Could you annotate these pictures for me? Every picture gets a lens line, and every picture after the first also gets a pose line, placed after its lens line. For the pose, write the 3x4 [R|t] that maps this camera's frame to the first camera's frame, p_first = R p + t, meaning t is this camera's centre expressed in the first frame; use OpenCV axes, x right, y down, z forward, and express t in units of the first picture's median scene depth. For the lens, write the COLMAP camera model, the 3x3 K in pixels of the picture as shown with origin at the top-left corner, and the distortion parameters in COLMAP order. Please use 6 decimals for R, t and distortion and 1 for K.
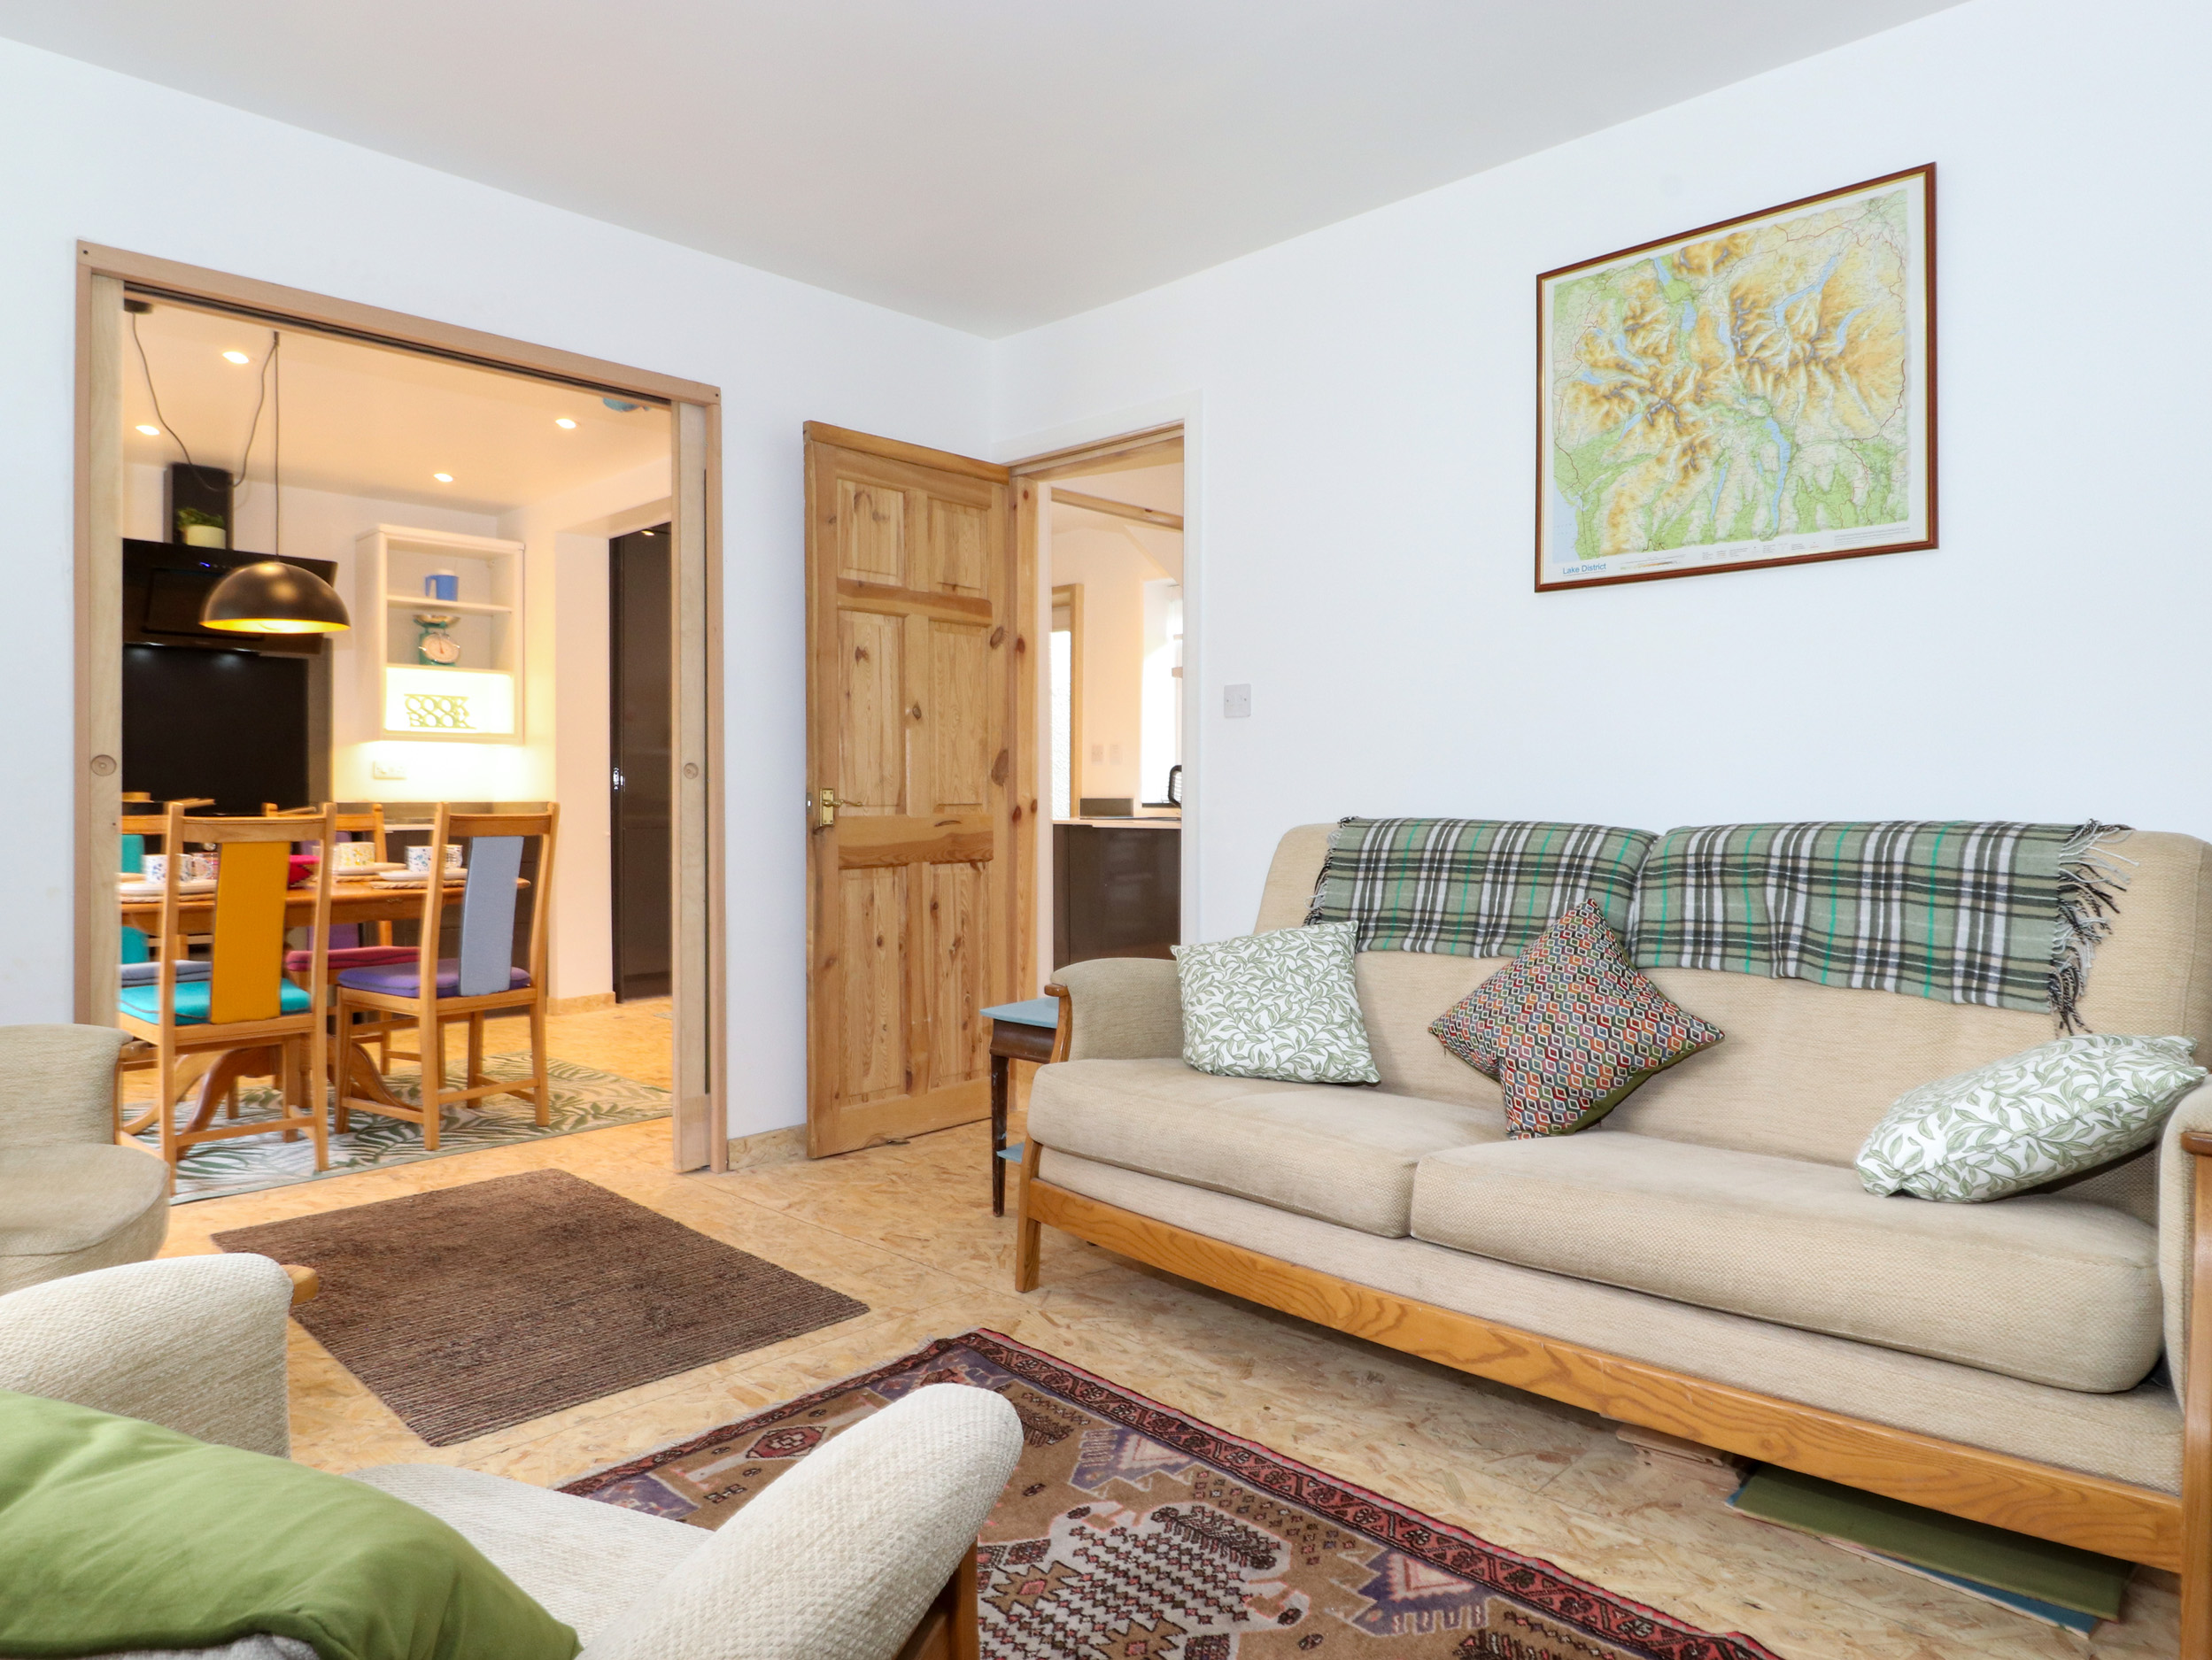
lens RADIAL K [[1387.5, 0, 1124.5], [0, 1387.5, 799.8], [0, 0, 1]] dist [0.004383, -0.001968]
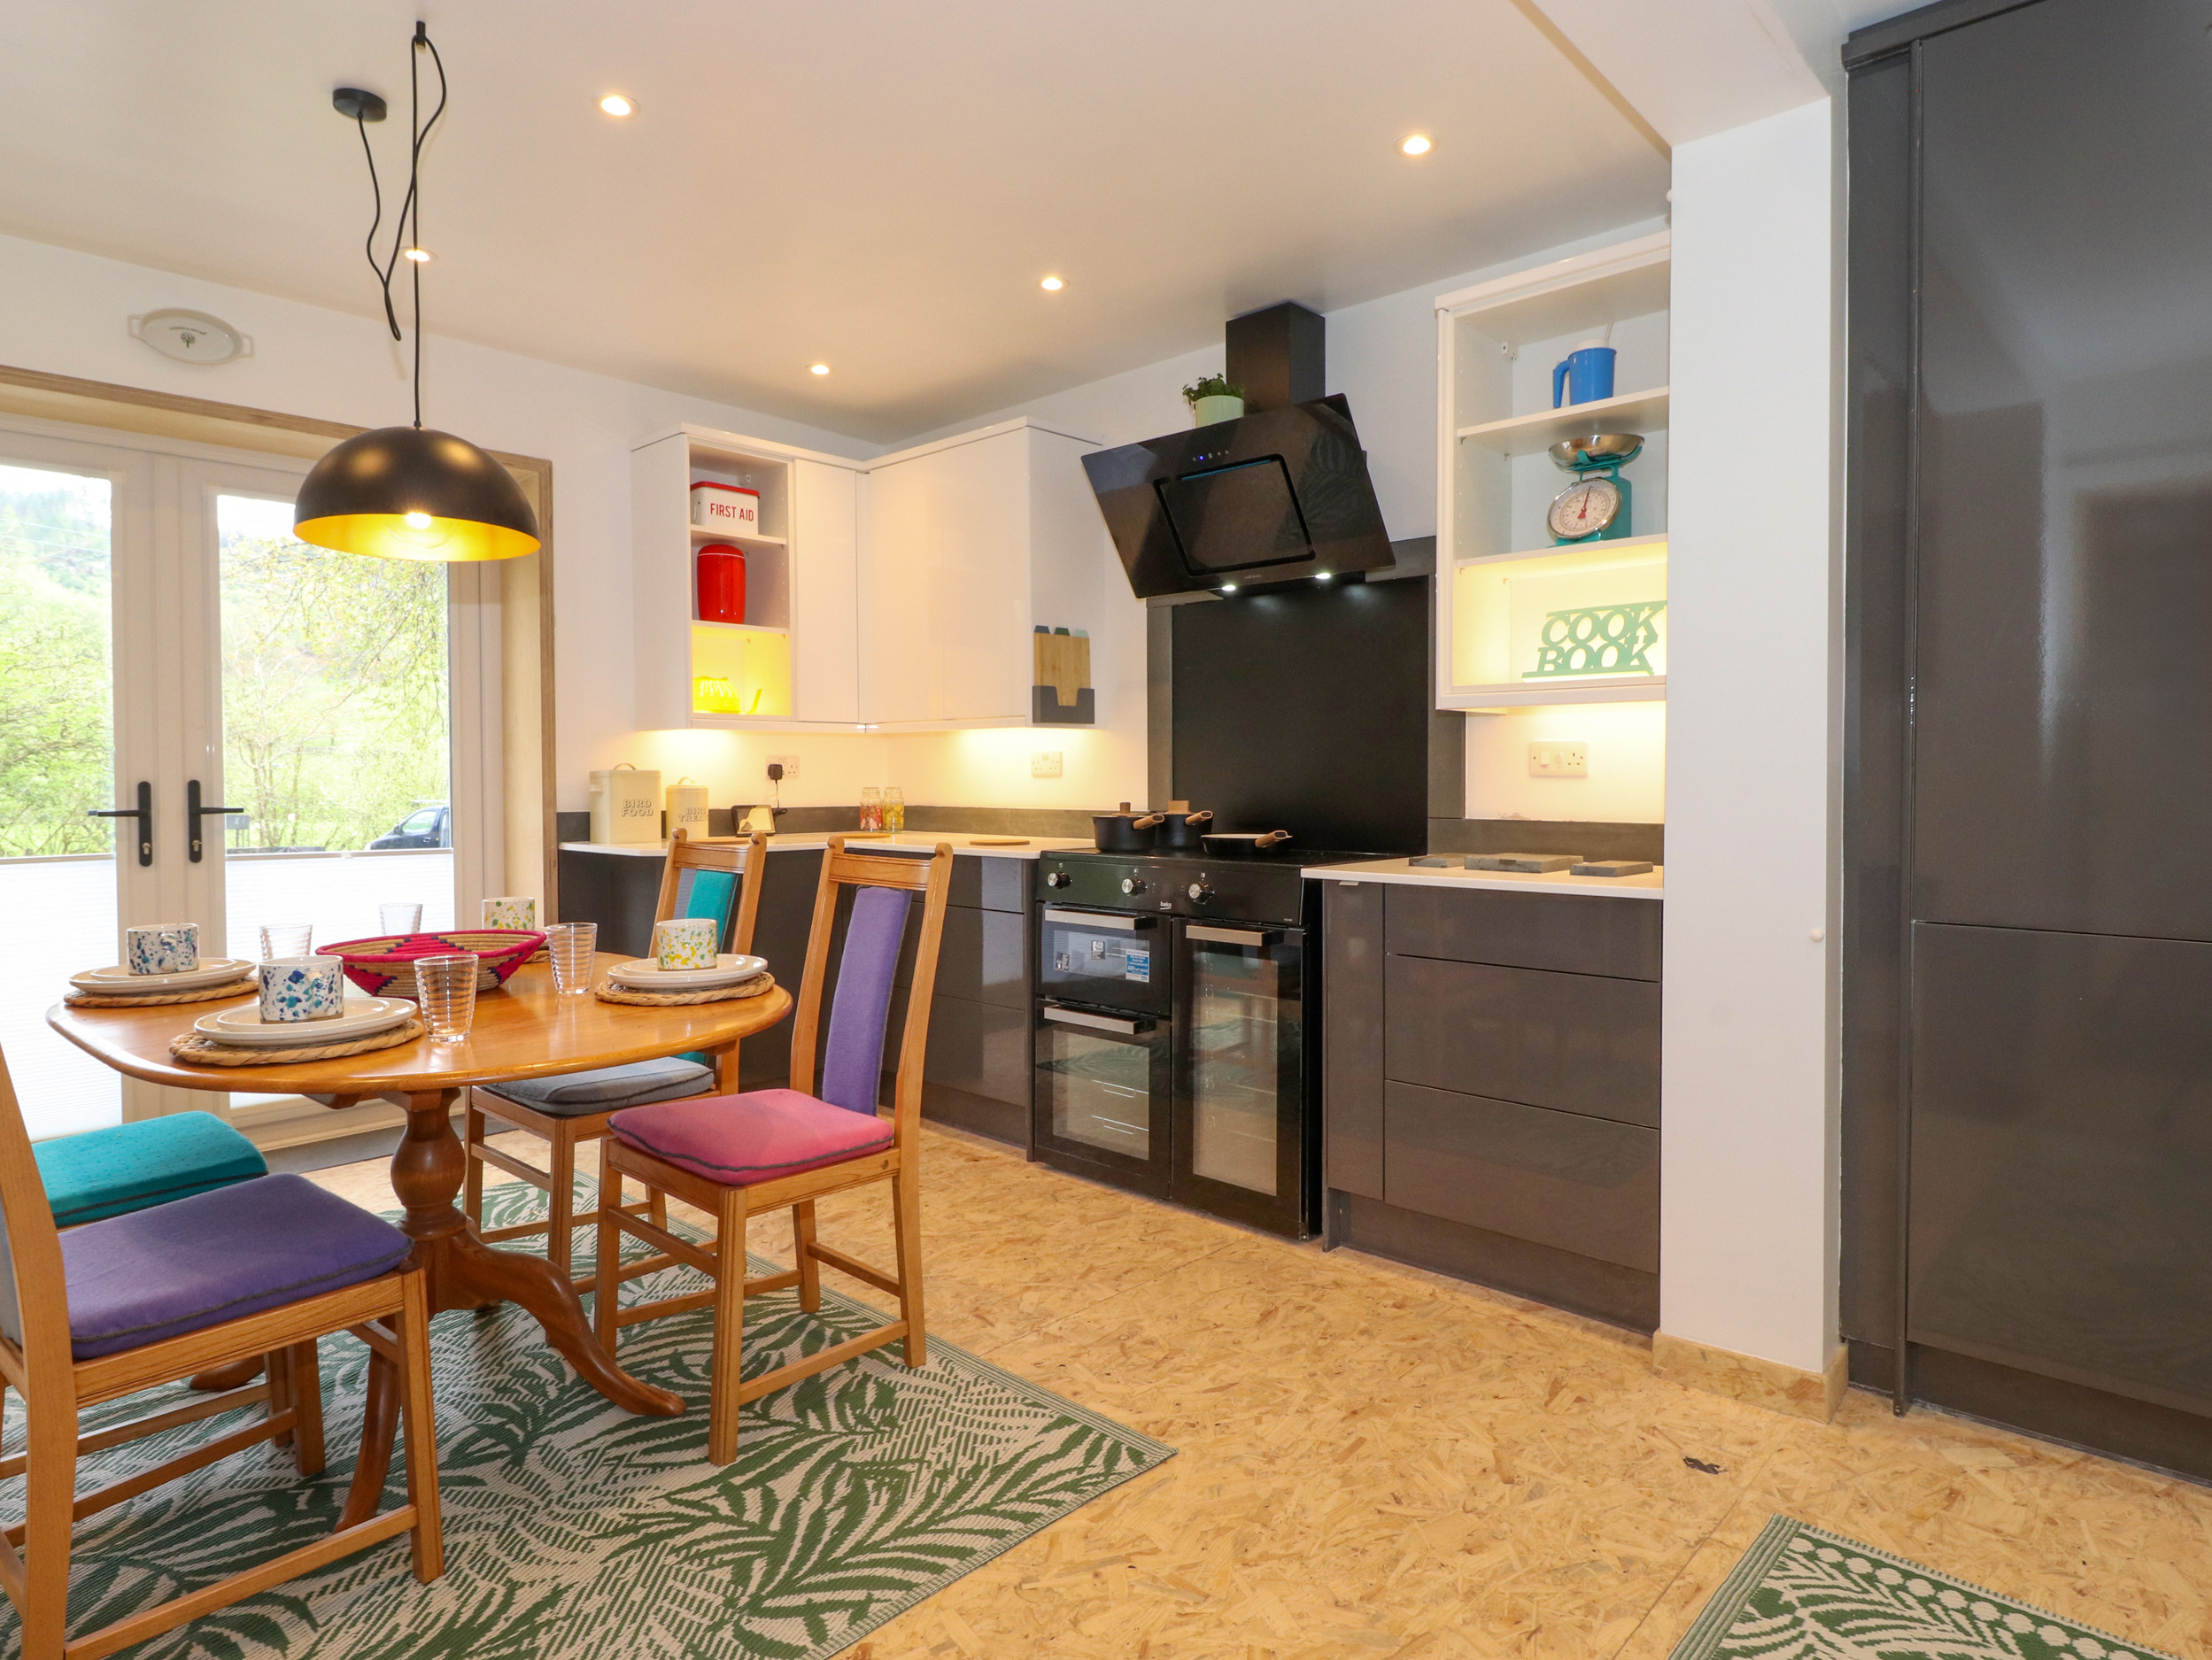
lens RADIAL K [[1252.6, 0, 1112.1], [0, 1252.6, 804.3], [0, 0, 1]] dist [0.006722, -0.014374]
pose [[0.015928, 0.028781, -0.999459, -0.123037], [0.003185, 0.999579, 0.028836, -0.042862], [0.999868, -0.003642, 0.015830, 1.840129]]
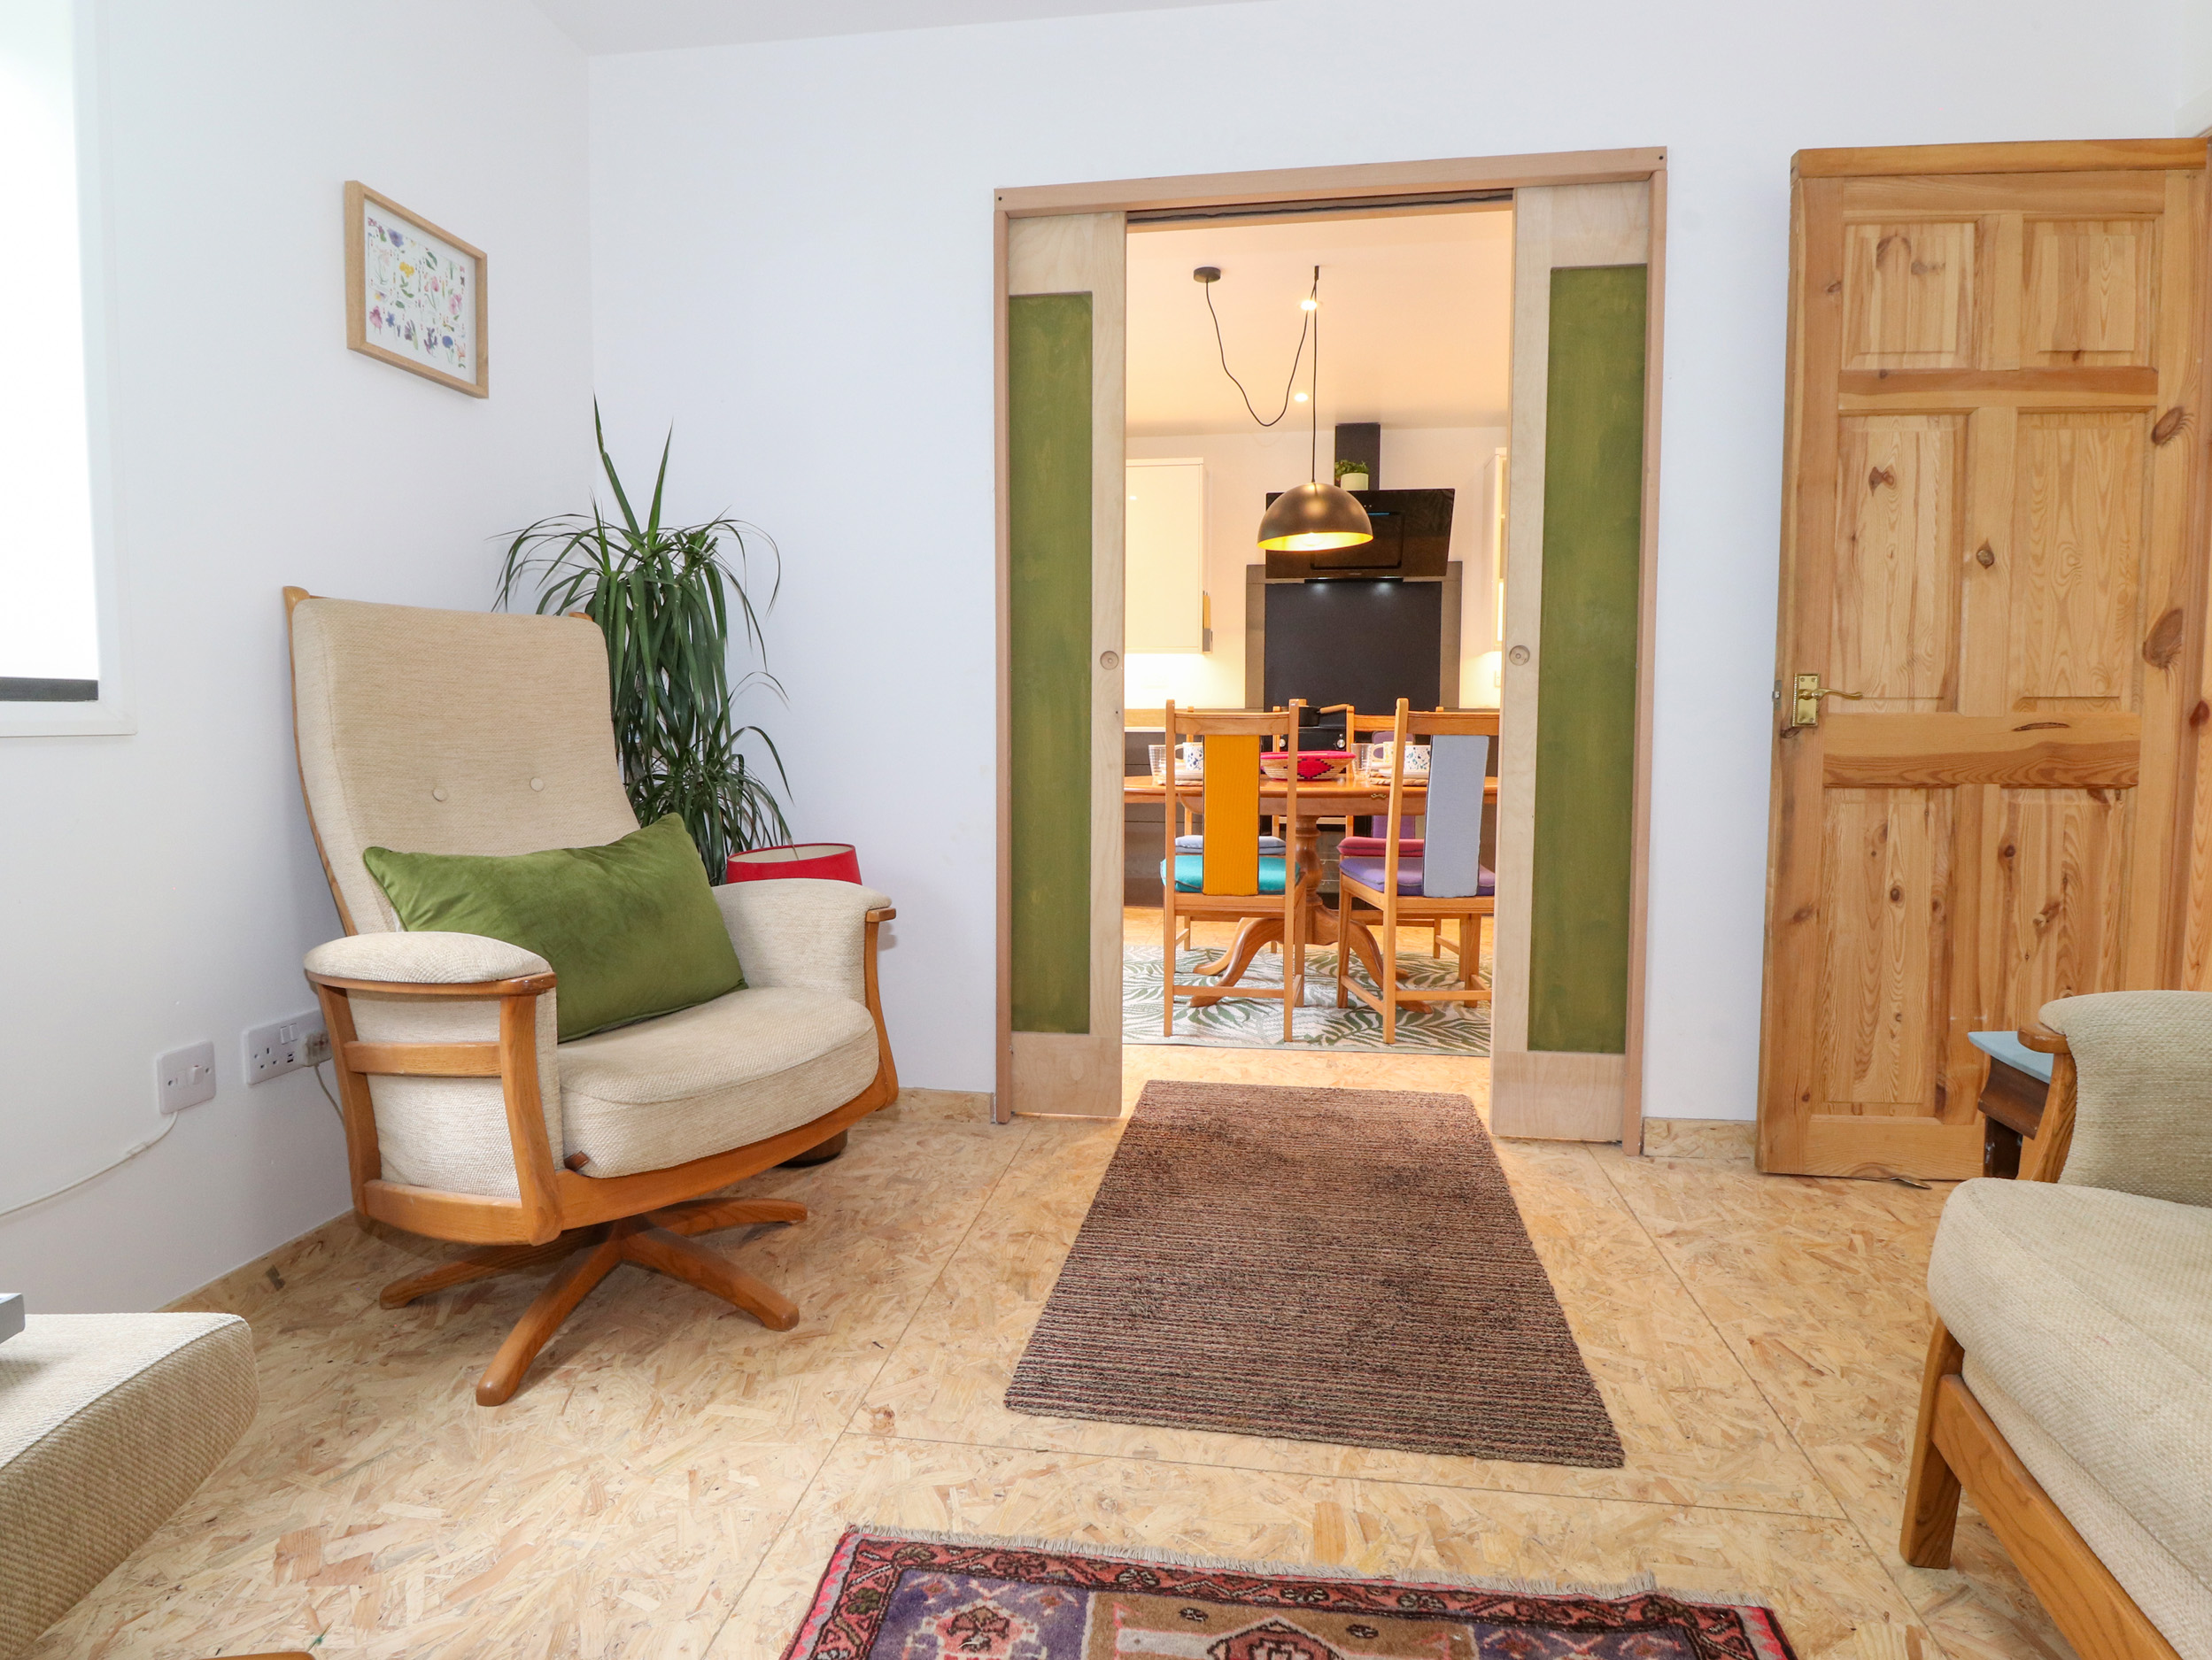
lens RADIAL K [[1179.6, 0, 1108.5], [0, 1179.6, 801.2], [0, 0, 1]] dist [0.004157, -0.016612]
pose [[0.583737, 0.060400, -0.809693, 0.092570], [-0.003187, 0.997392, 0.072103, 0.019028], [0.811937, -0.039509, 0.582407, 0.455998]]
